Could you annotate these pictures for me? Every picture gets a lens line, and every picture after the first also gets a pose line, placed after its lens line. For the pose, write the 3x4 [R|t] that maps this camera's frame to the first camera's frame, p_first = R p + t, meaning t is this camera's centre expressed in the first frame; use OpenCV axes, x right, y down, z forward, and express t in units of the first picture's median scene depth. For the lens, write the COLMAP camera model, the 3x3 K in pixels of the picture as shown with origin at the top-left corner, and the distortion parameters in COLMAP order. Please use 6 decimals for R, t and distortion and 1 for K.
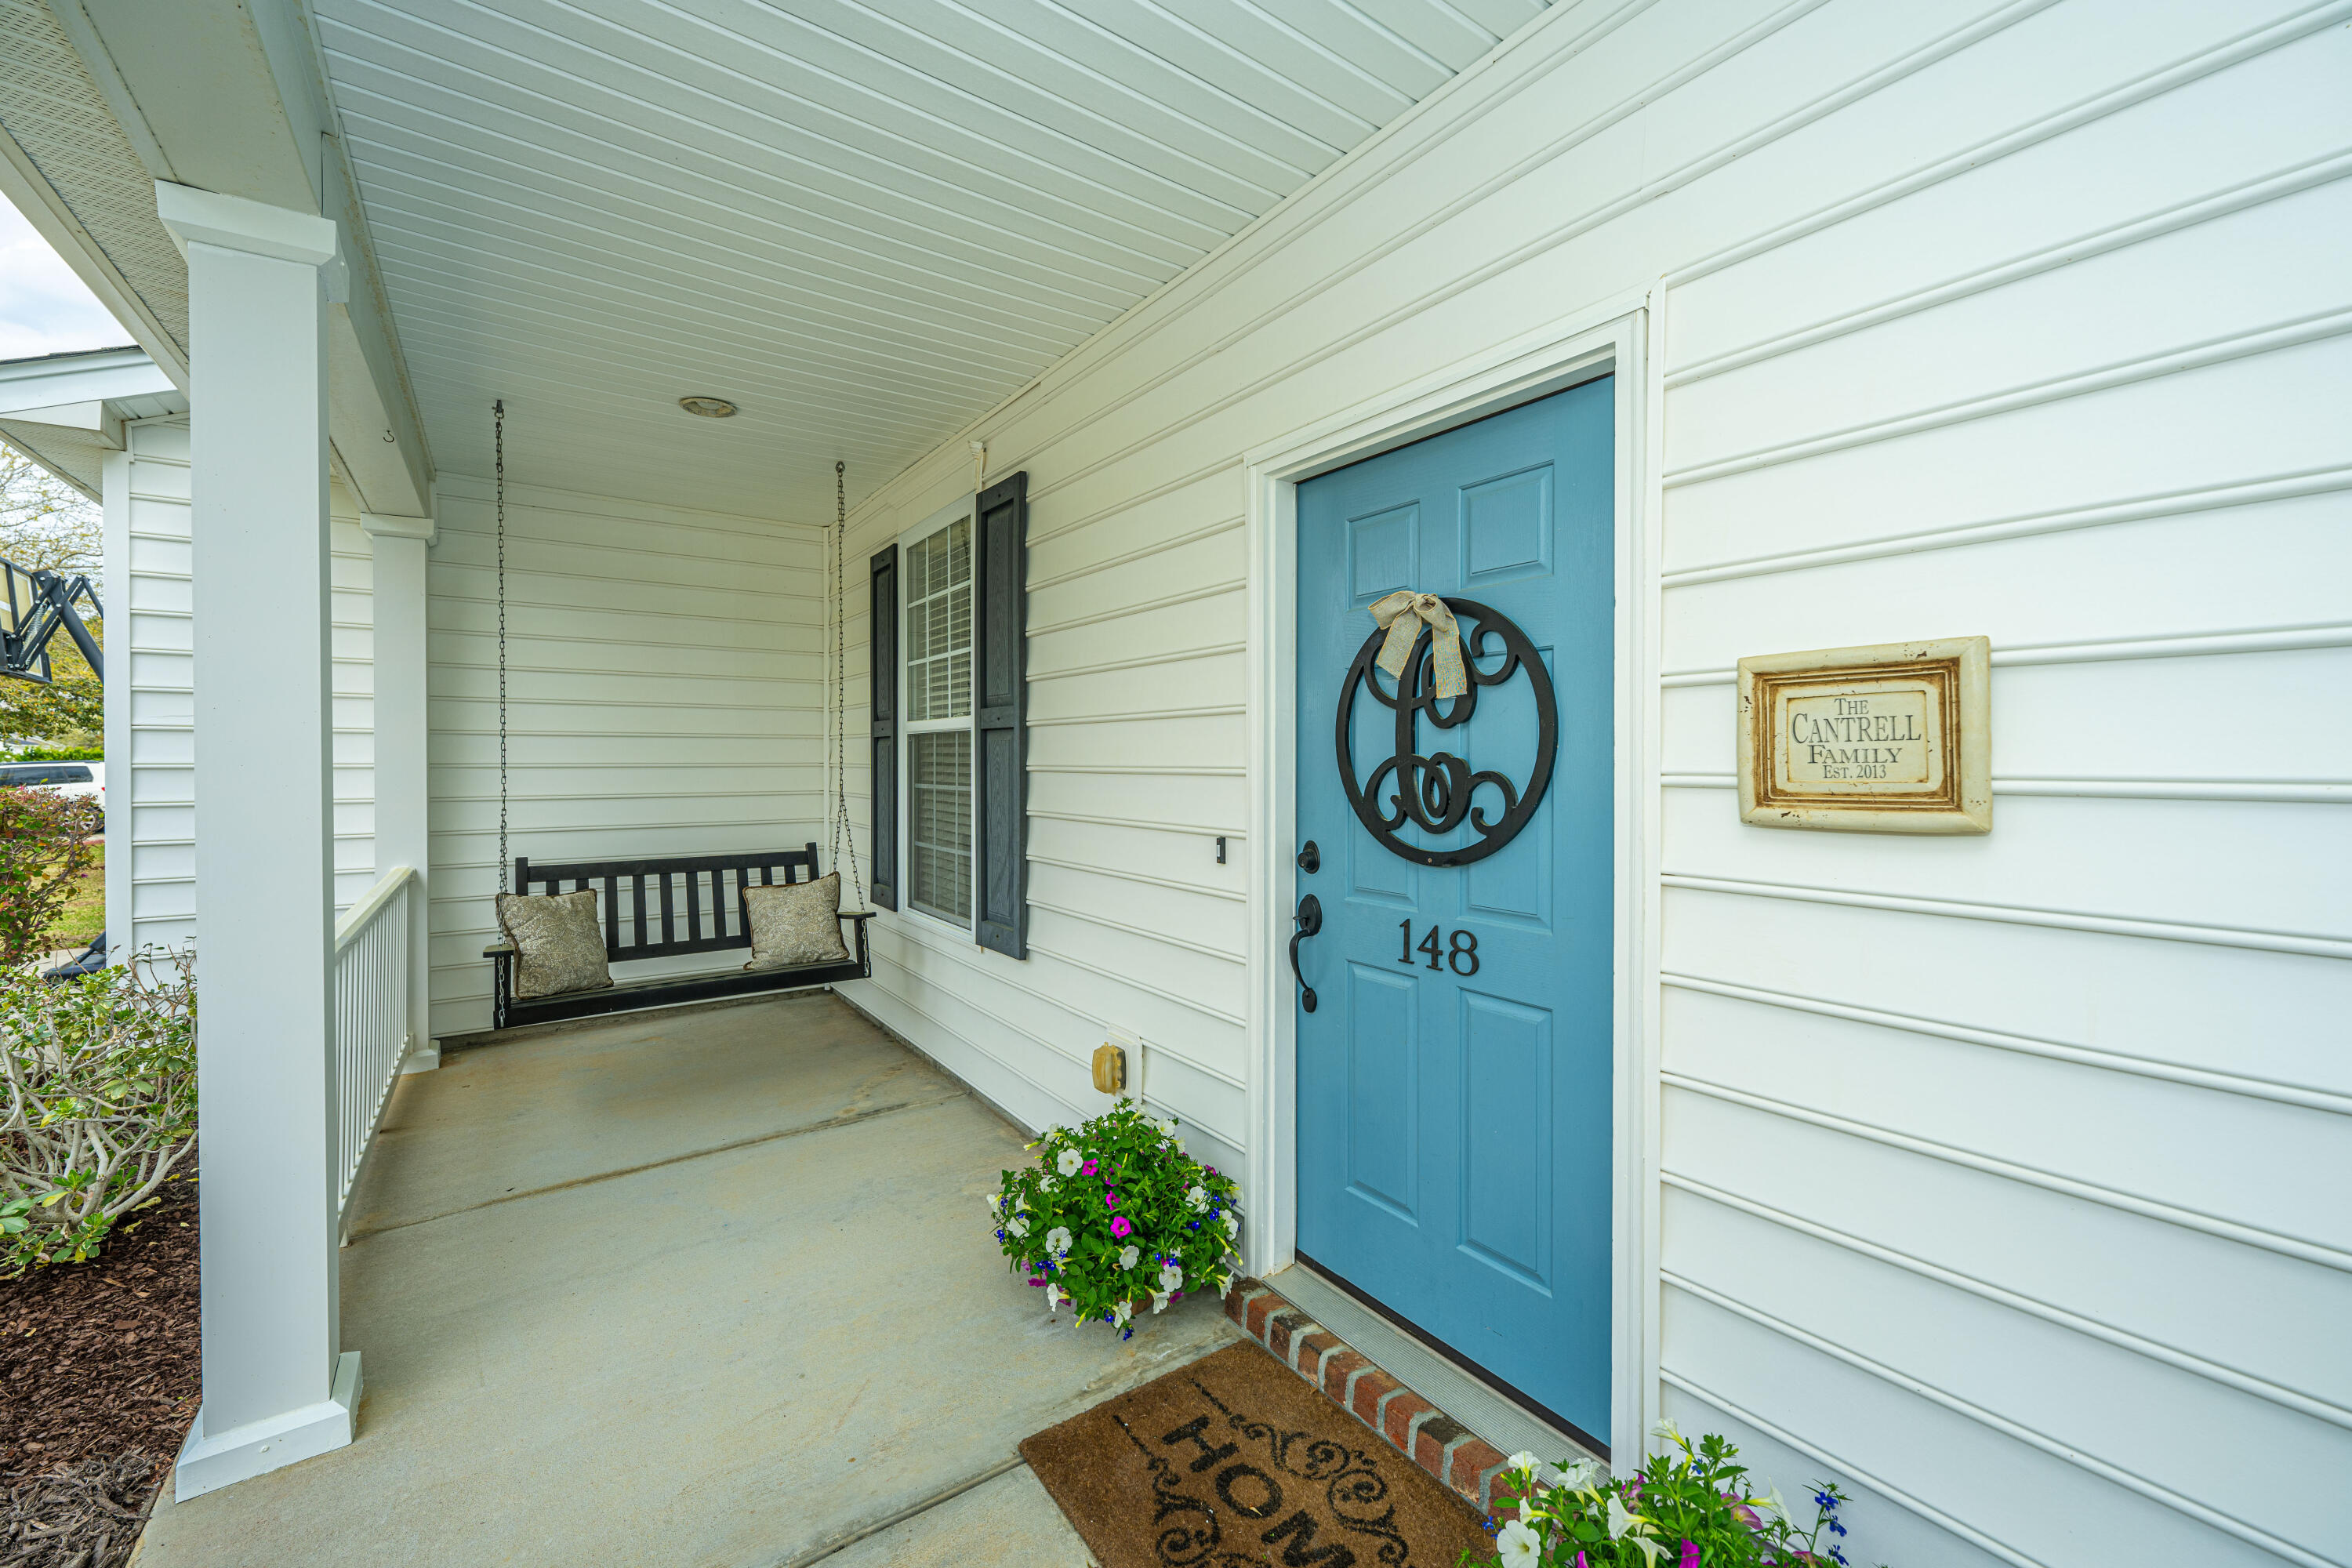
lens RADIAL K [[904.8, 0, 1176.0], [0, 904.8, 784.0], [0, 0, 1]] dist [0.000330, 0.000068]
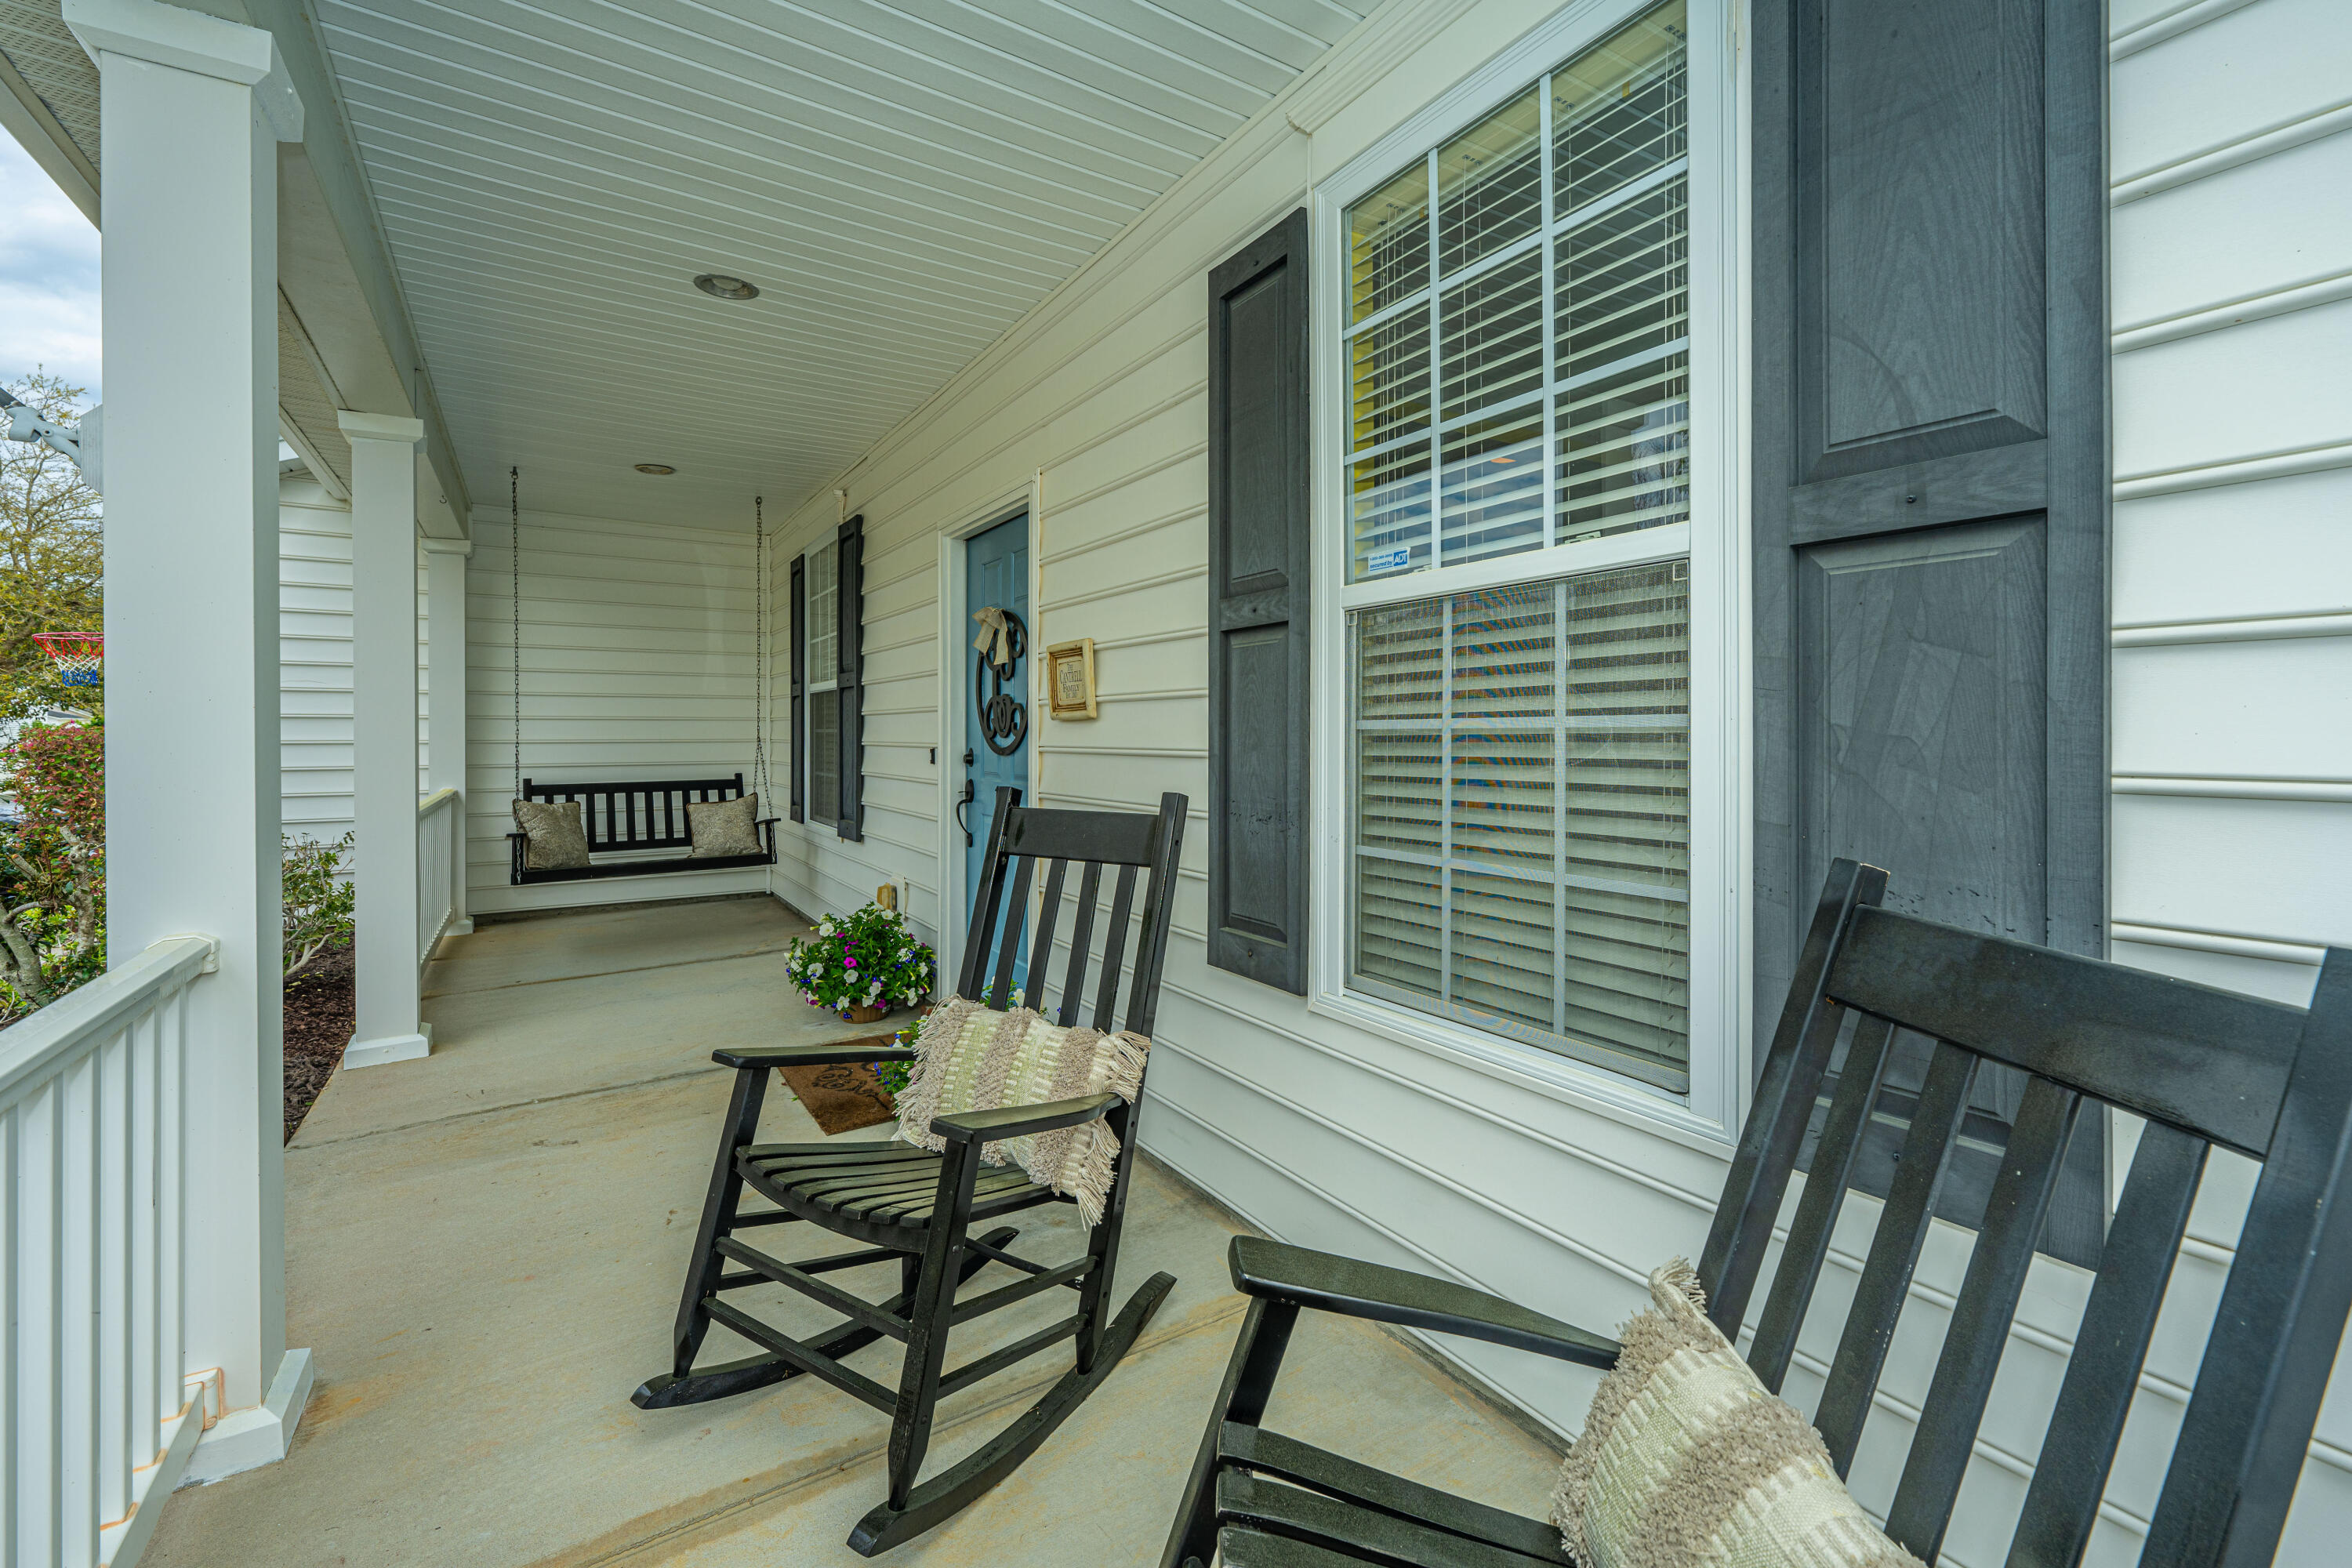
lens RADIAL K [[925.8, 0, 1223.5], [0, 925.8, 747.0], [0, 0, 1]] dist [-0.019204, -0.000293]
pose [[0.999978, -0.005701, 0.003506, 0.582928], [0.005731, 0.999944, -0.008867, 0.074549], [-0.003455, 0.008887, 0.999955, -0.712615]]
